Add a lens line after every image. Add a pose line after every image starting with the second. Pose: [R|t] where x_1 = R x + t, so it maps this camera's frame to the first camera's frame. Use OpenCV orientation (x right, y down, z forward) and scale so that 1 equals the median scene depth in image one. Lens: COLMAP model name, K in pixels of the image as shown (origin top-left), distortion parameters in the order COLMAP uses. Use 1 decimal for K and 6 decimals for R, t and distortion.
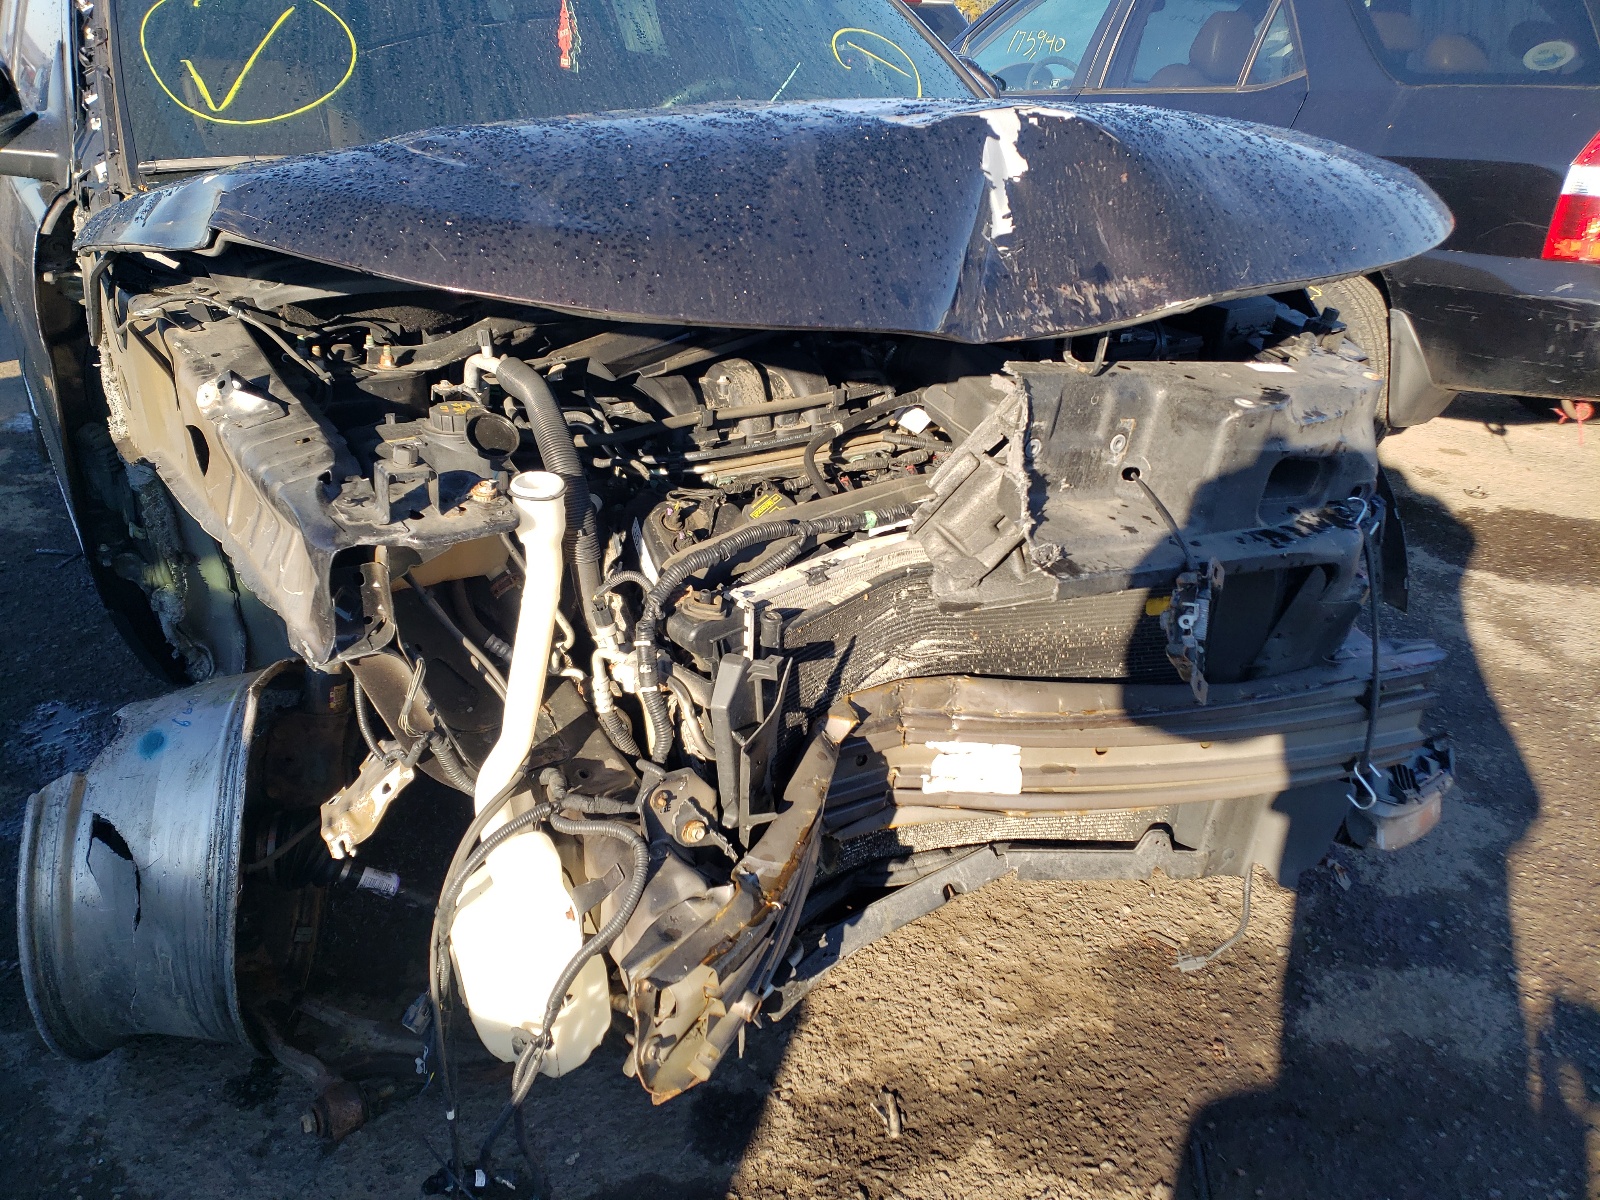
lens RADIAL K [[1237.8, 0, 801.1], [0, 1237.8, 576.8], [0, 0, 1]] dist [0.090564, -0.066679]
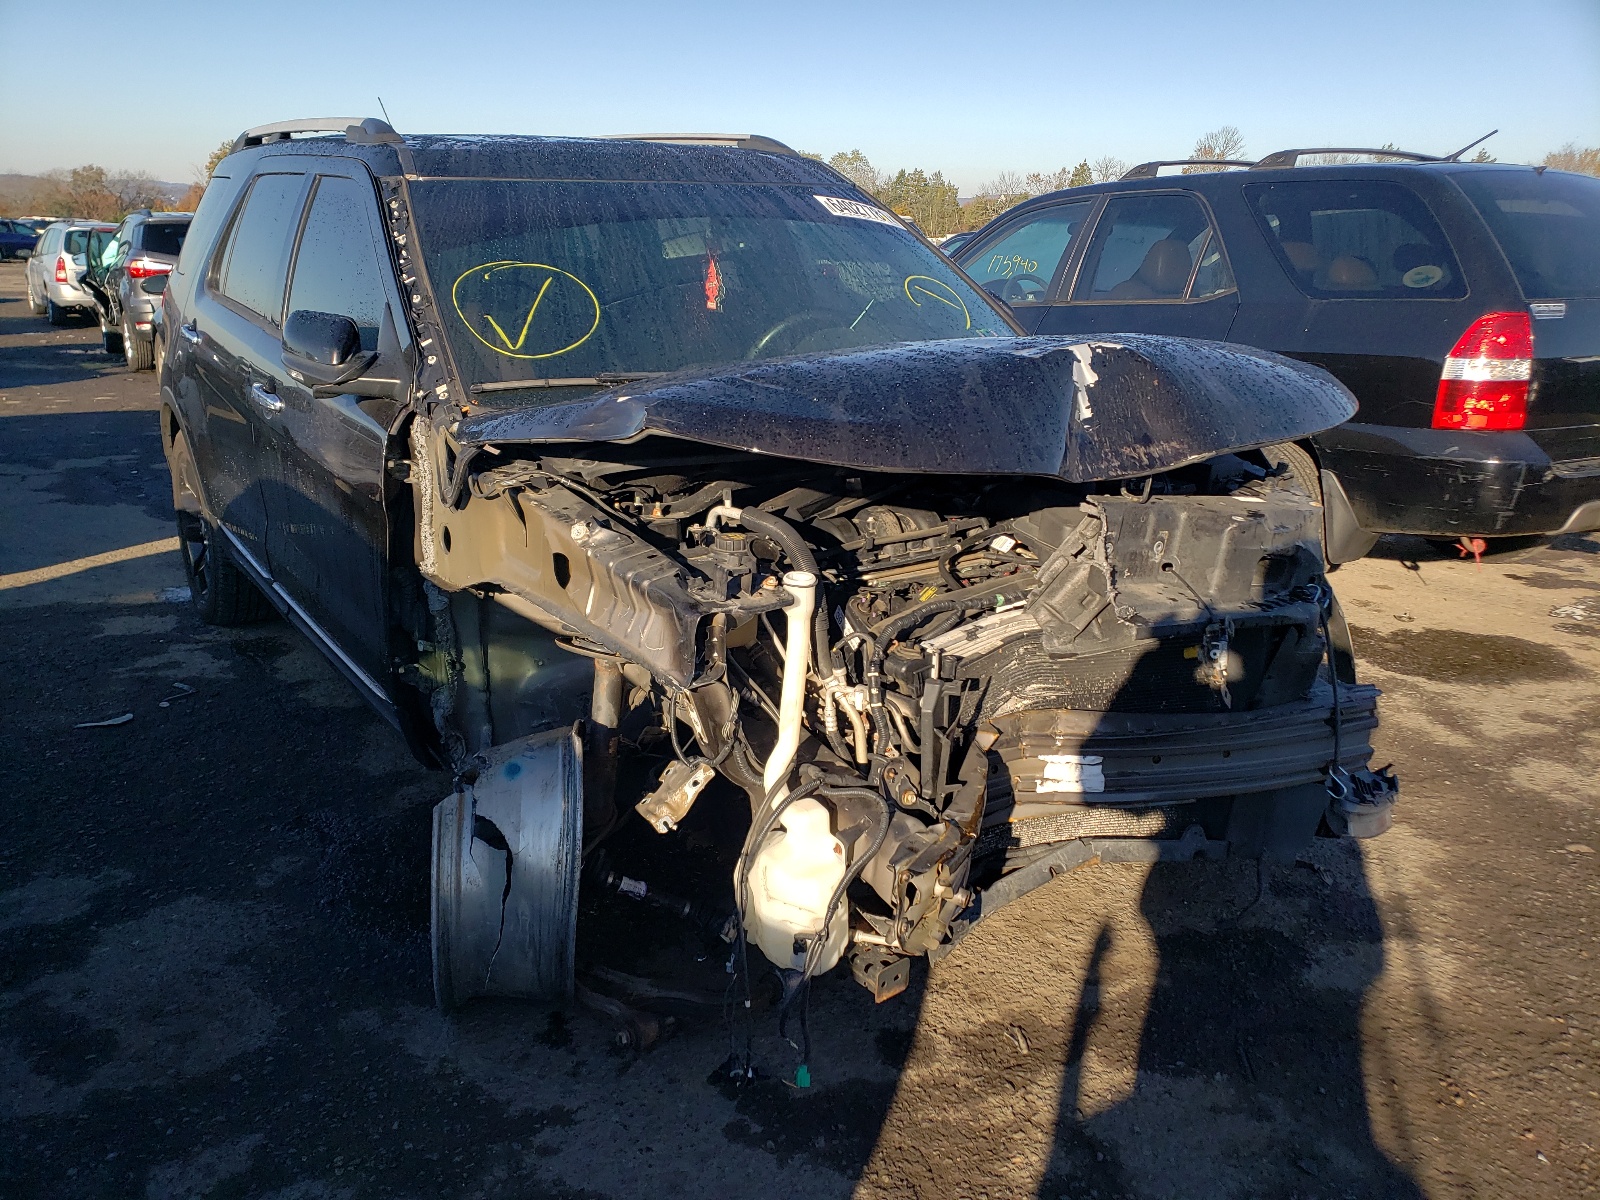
lens RADIAL K [[1237.8, 0, 801.1], [0, 1237.8, 576.8], [0, 0, 1]] dist [0.090564, -0.066679]
pose [[0.998946, -0.025582, 0.038121, -0.236080], [0.030700, 0.989625, -0.140355, 0.126443], [-0.034134, 0.141378, 0.989367, -0.483977]]
